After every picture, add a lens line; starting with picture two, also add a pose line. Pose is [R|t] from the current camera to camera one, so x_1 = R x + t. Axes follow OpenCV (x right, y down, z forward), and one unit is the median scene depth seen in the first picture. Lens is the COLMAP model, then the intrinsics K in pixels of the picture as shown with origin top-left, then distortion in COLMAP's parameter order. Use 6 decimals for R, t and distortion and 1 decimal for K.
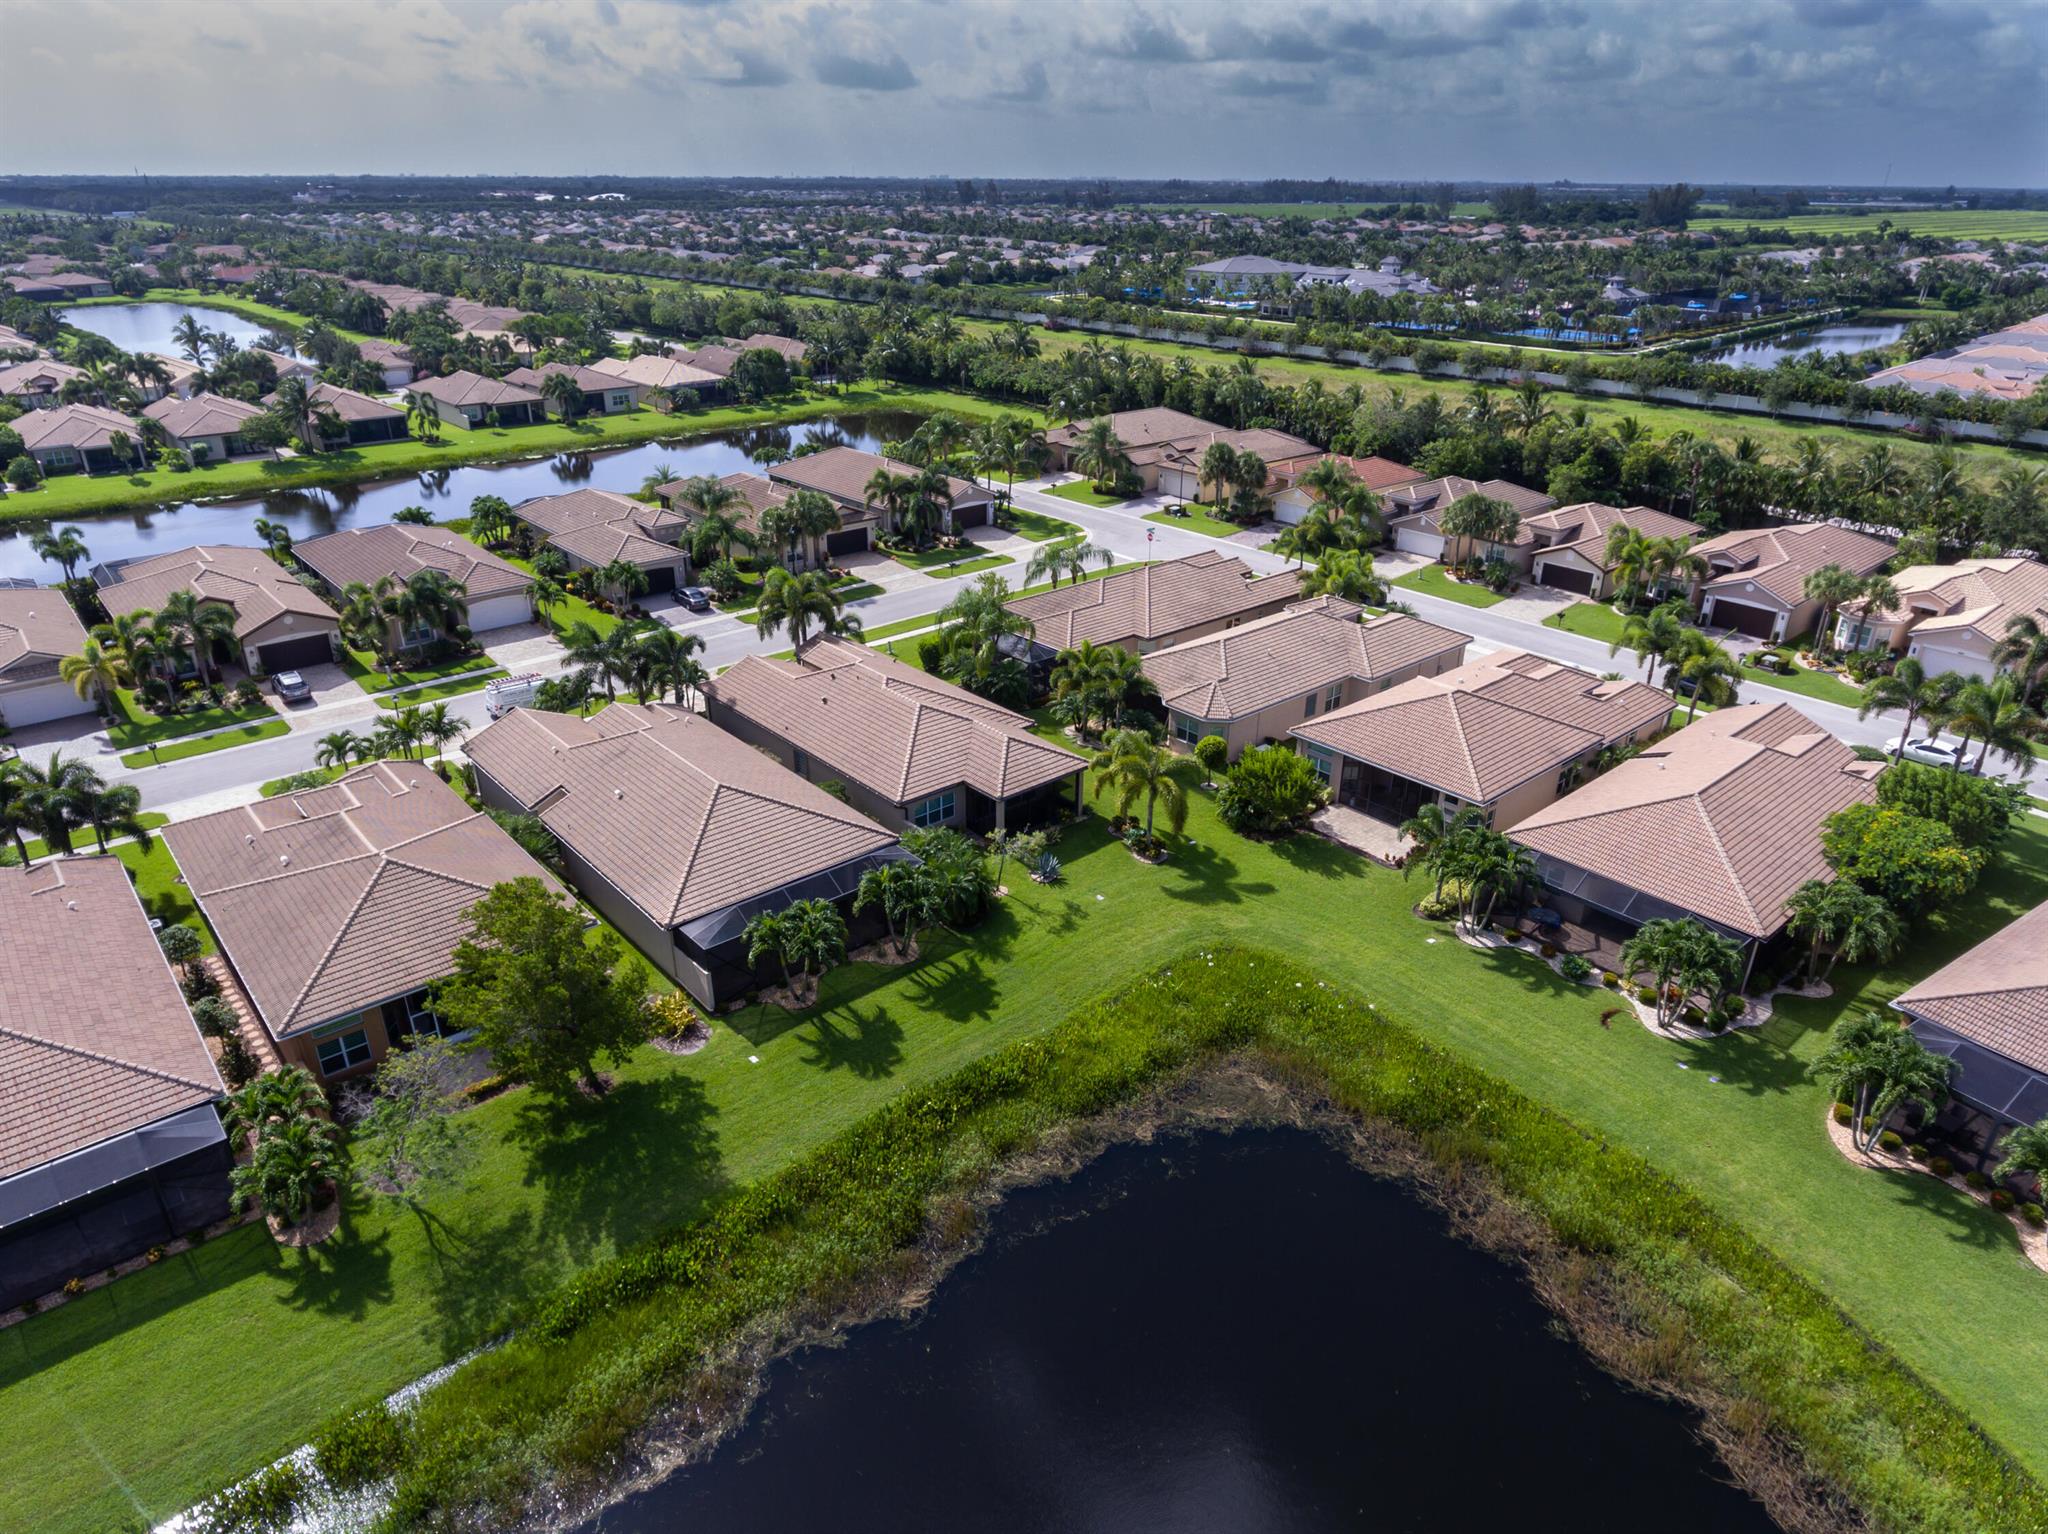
lens RADIAL K [[1285.1, 0, 1024.0], [0, 1285.1, 767.0], [0, 0, 1]] dist [-0.001696, -0.000825]
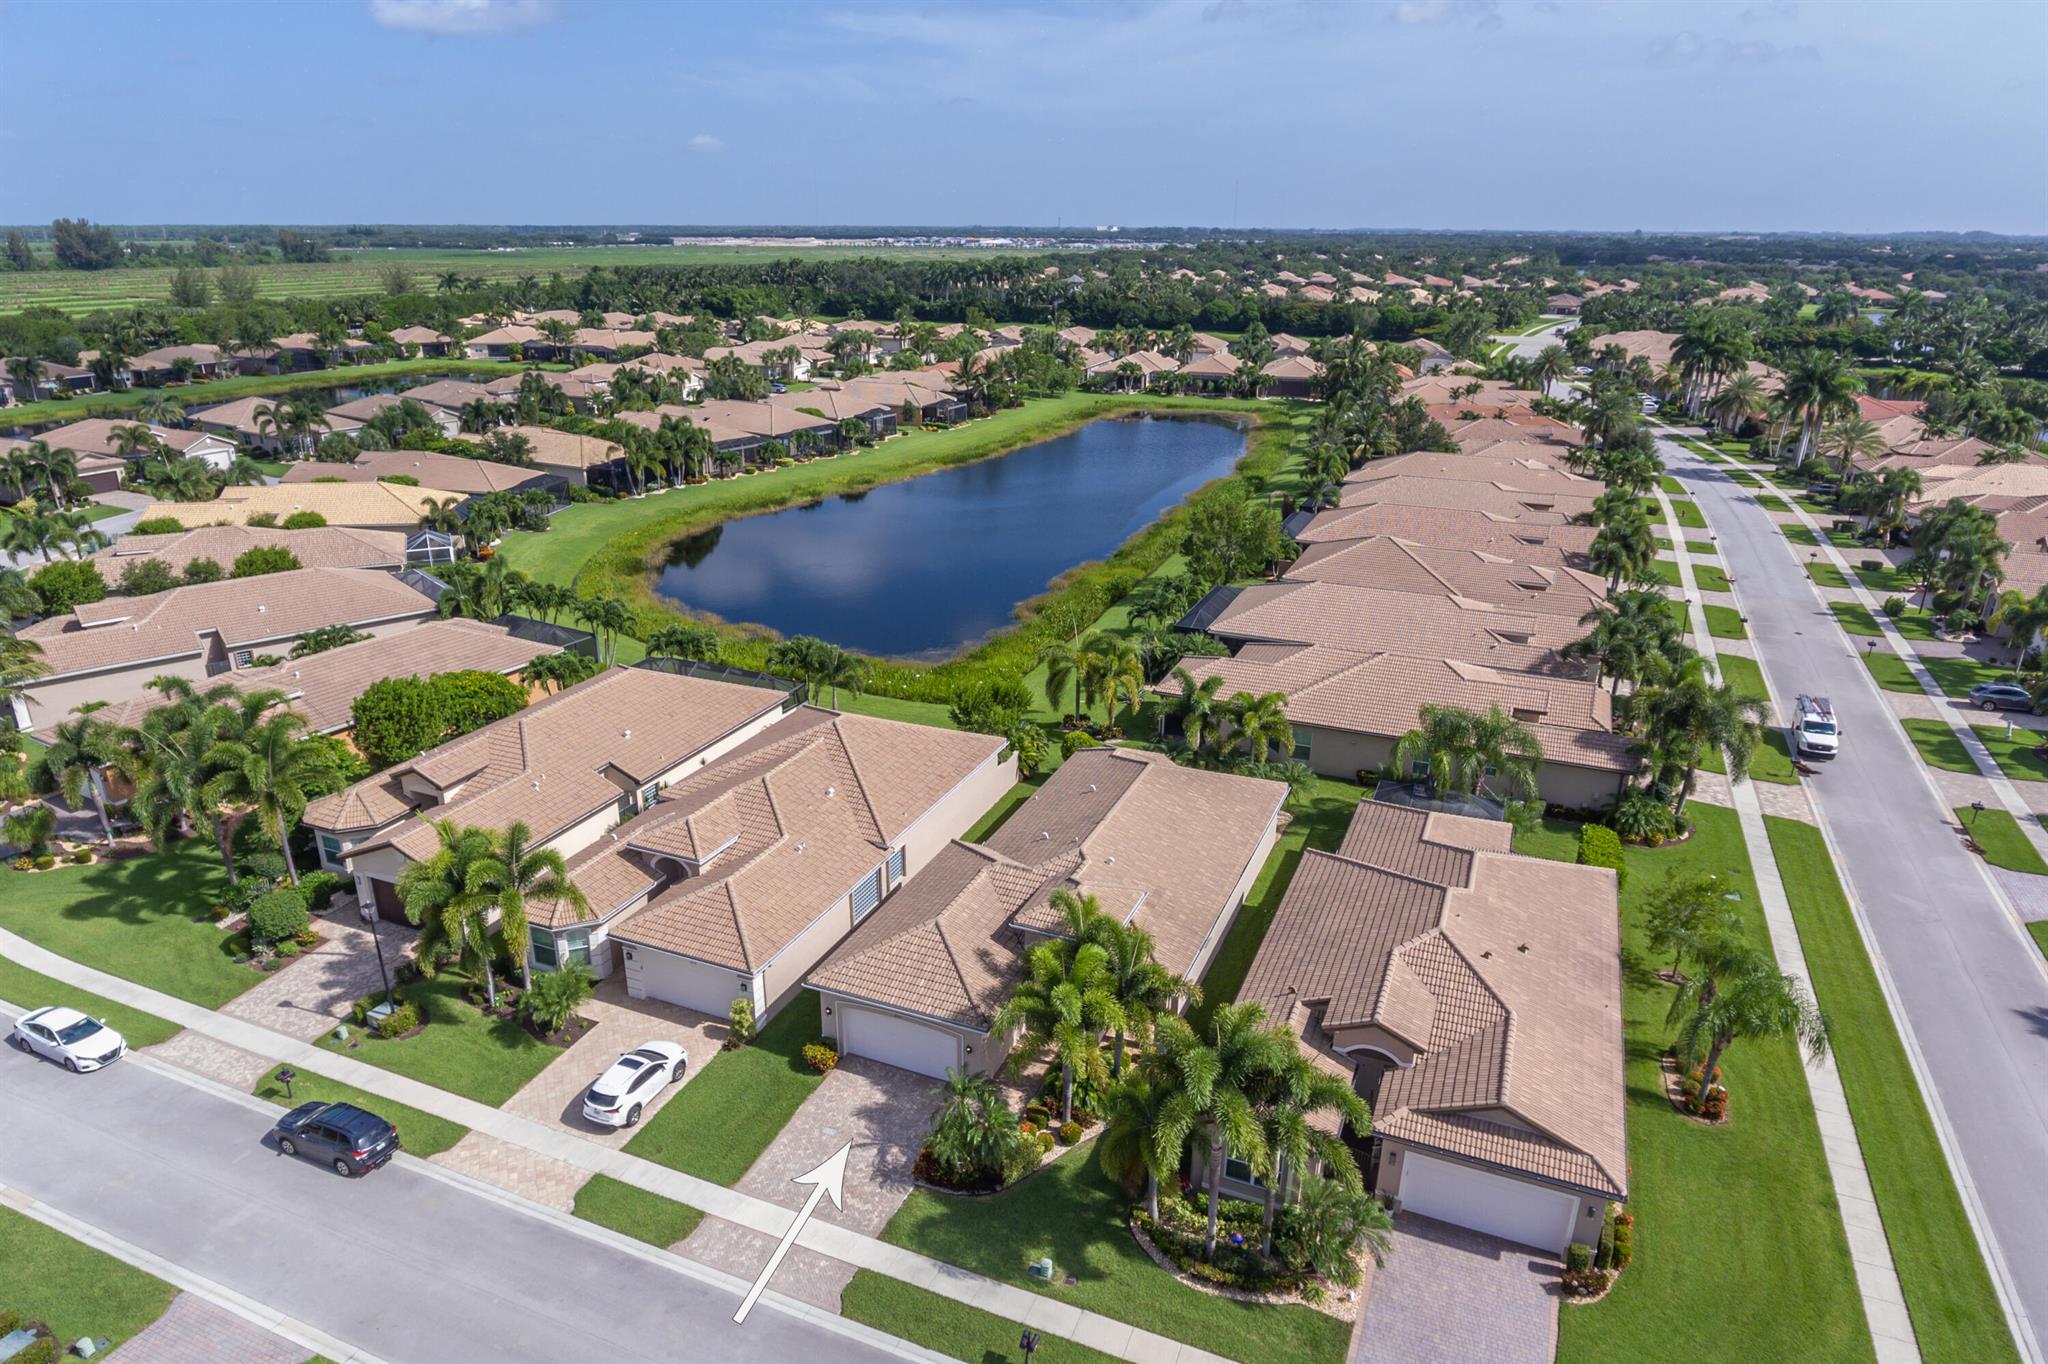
lens RADIAL K [[1248.1, 0, 991.9], [0, 1248.1, 724.9], [0, 0, 1]] dist [-0.002897, -0.000210]
pose [[-0.907031, 0.144403, -0.395528, 0.404350], [-0.186799, 0.703858, 0.685340, -0.457467], [0.377361, 0.695508, -0.611446, 1.092094]]
